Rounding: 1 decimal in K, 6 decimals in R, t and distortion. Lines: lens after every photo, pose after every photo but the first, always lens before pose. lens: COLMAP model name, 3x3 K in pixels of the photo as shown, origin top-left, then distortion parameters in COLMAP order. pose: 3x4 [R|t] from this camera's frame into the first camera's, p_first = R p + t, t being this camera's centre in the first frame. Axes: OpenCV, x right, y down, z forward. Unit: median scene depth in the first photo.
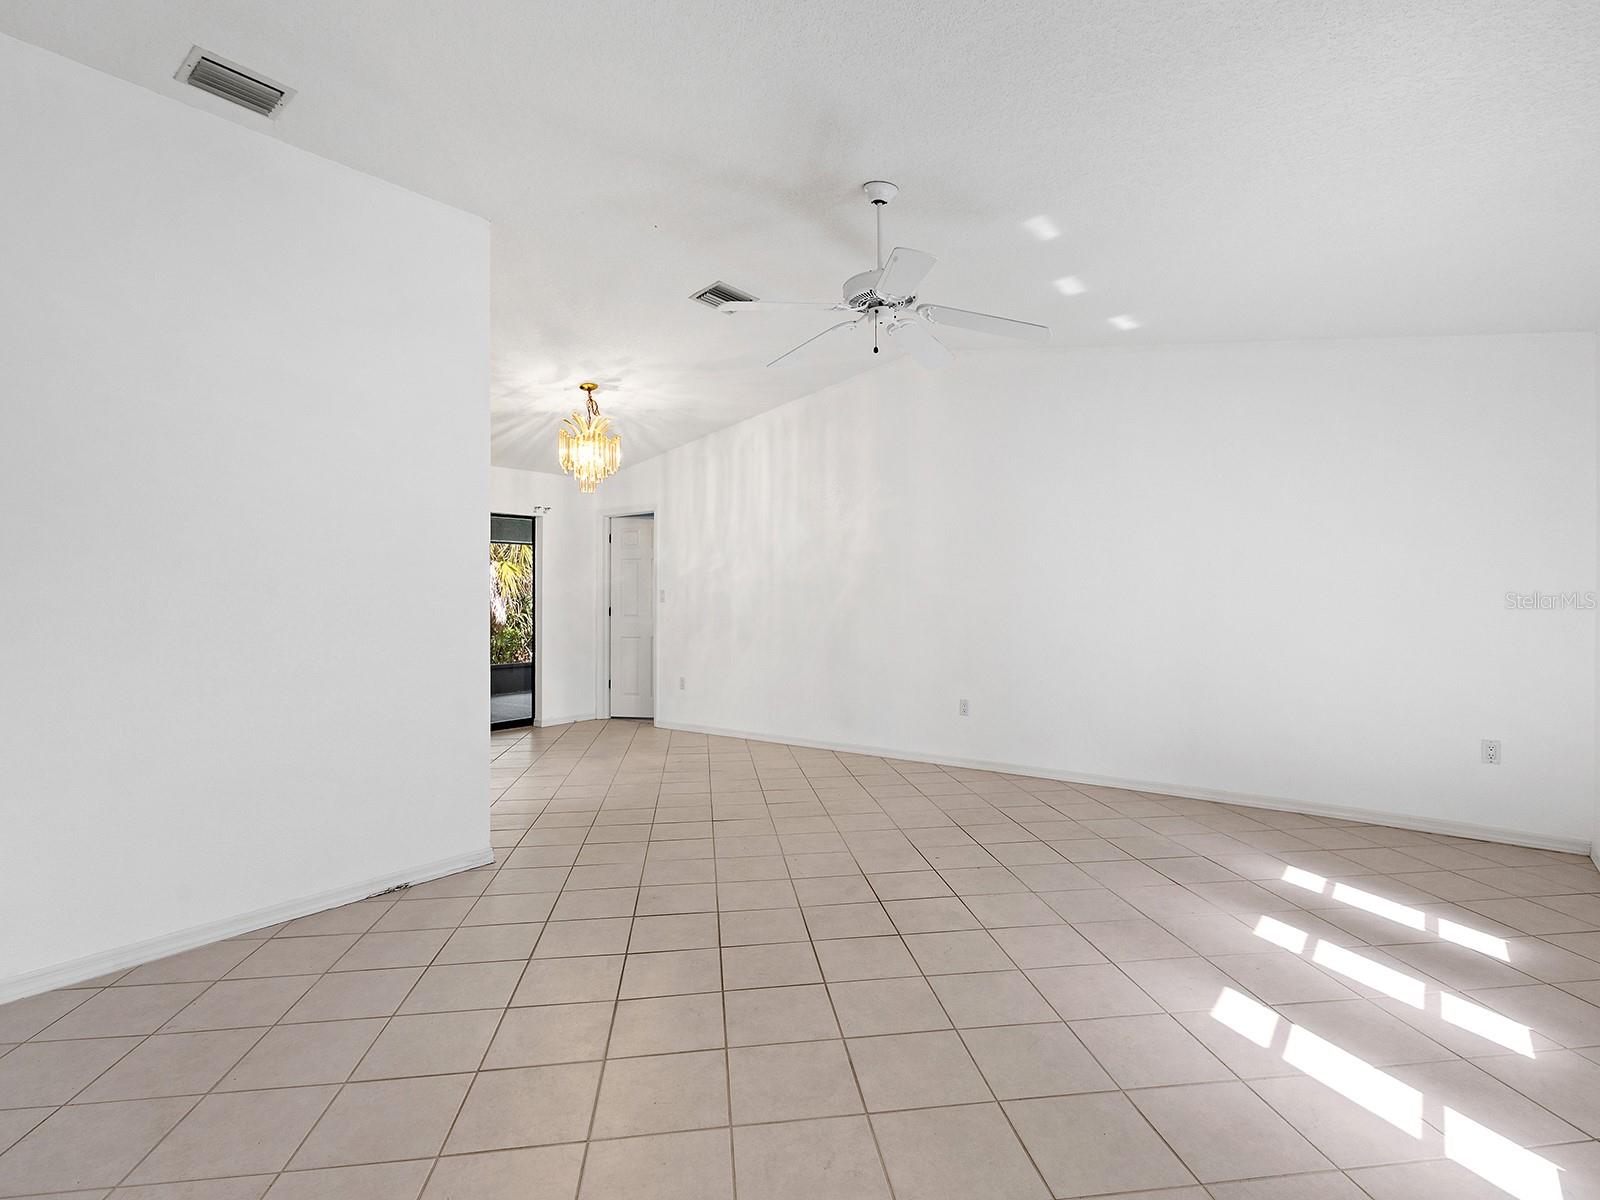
lens RADIAL K [[812.0, 0, 801.8], [0, 812.0, 597.8], [0, 0, 1]] dist [-0.004501, 0.000693]
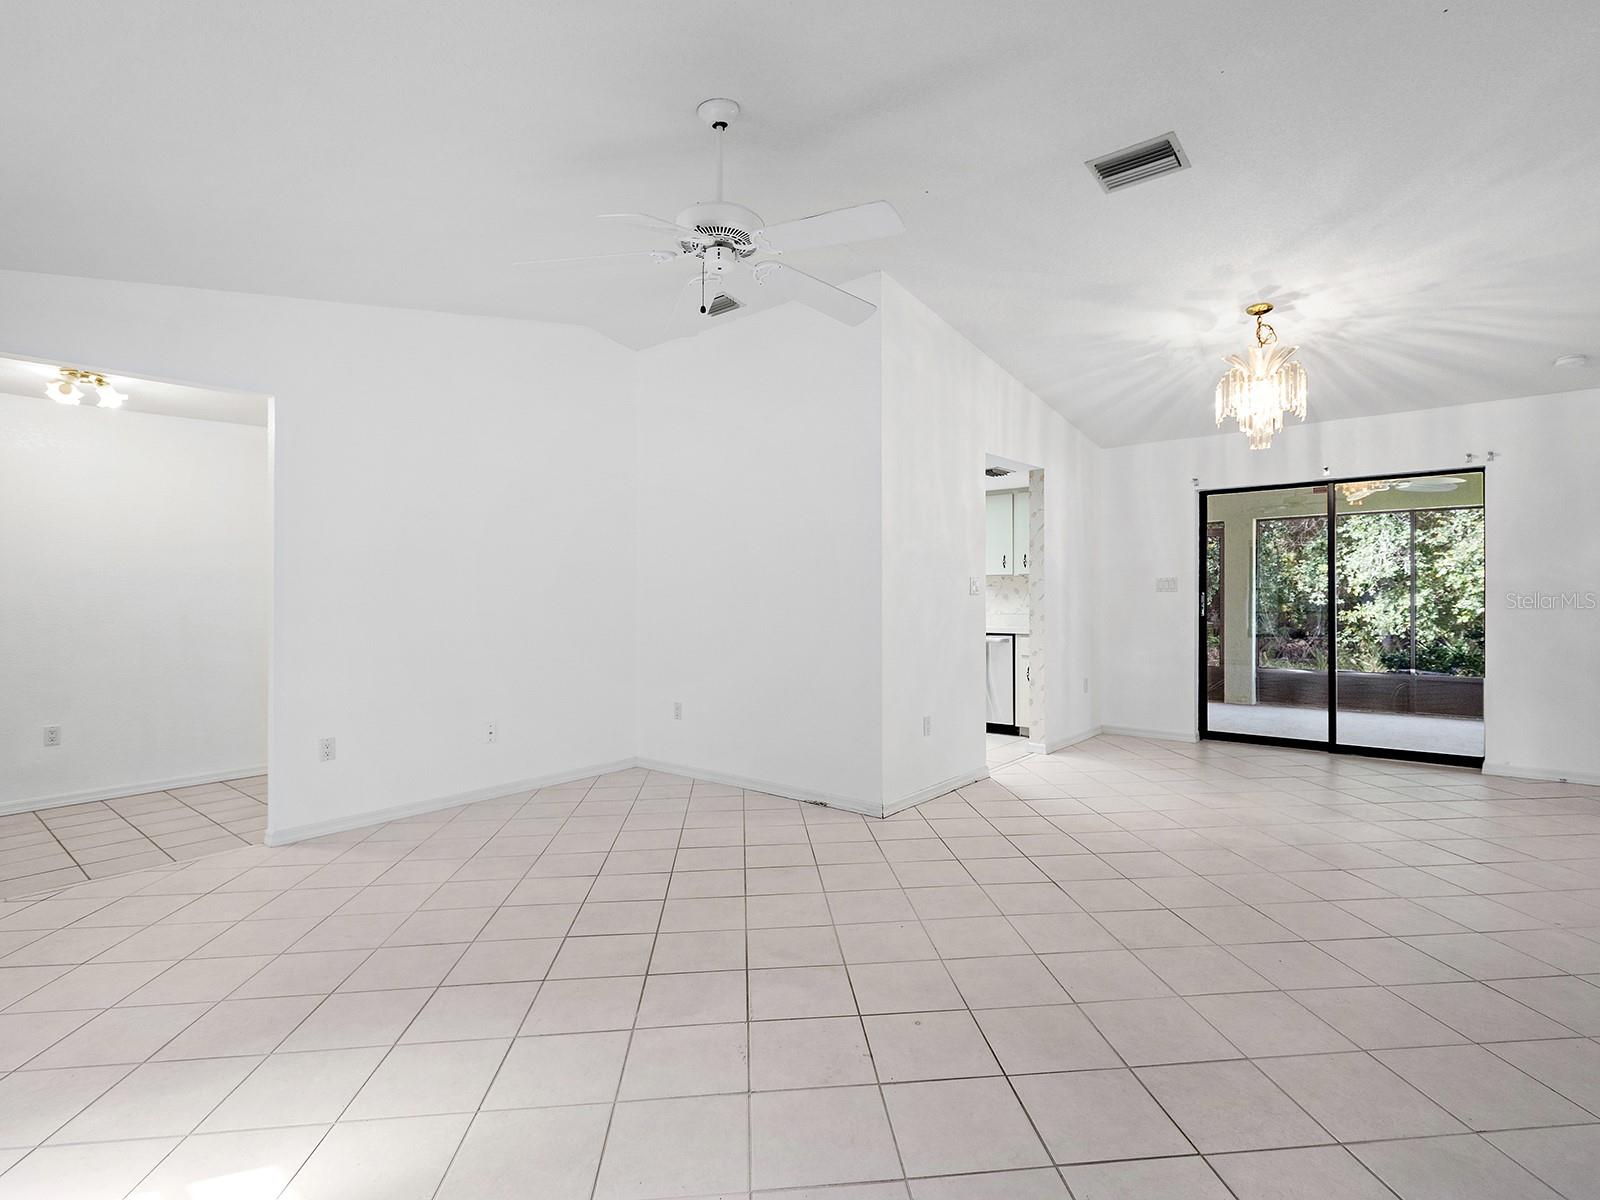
lens RADIAL K [[758.1, 0, 798.5], [0, 758.1, 585.6], [0, 0, 1]] dist [-0.027301, -0.000281]
pose [[-0.086155, 0.002730, -0.996278, 0.381218], [-0.000503, 0.999996, 0.002783, -0.001672], [0.996282, 0.000741, -0.086153, 0.504049]]
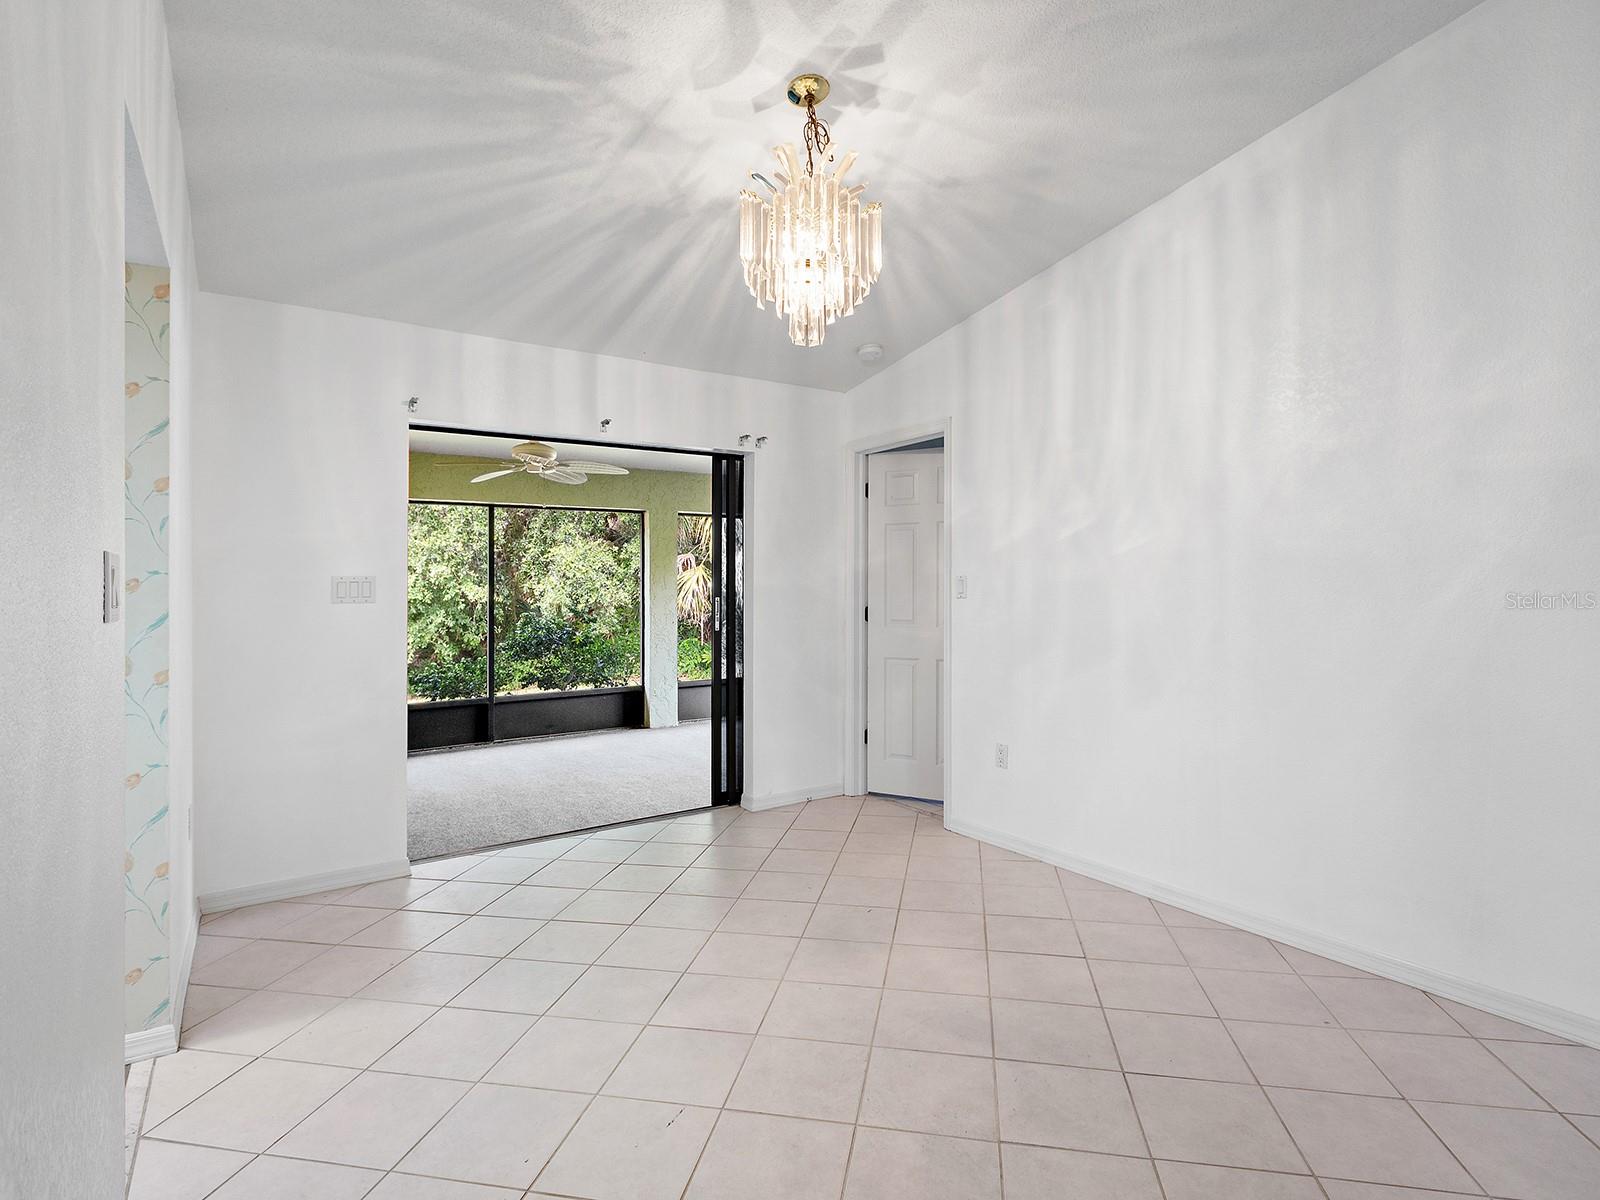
lens RADIAL K [[802.8, 0, 785.9], [0, 802.8, 588.8], [0, 0, 1]] dist [-0.000370, 0.000313]
pose [[0.941275, -0.000474, -0.337641, -0.106075], [-0.001394, 0.999985, -0.005291, 0.001481], [0.337639, 0.005451, 0.941260, 0.483458]]
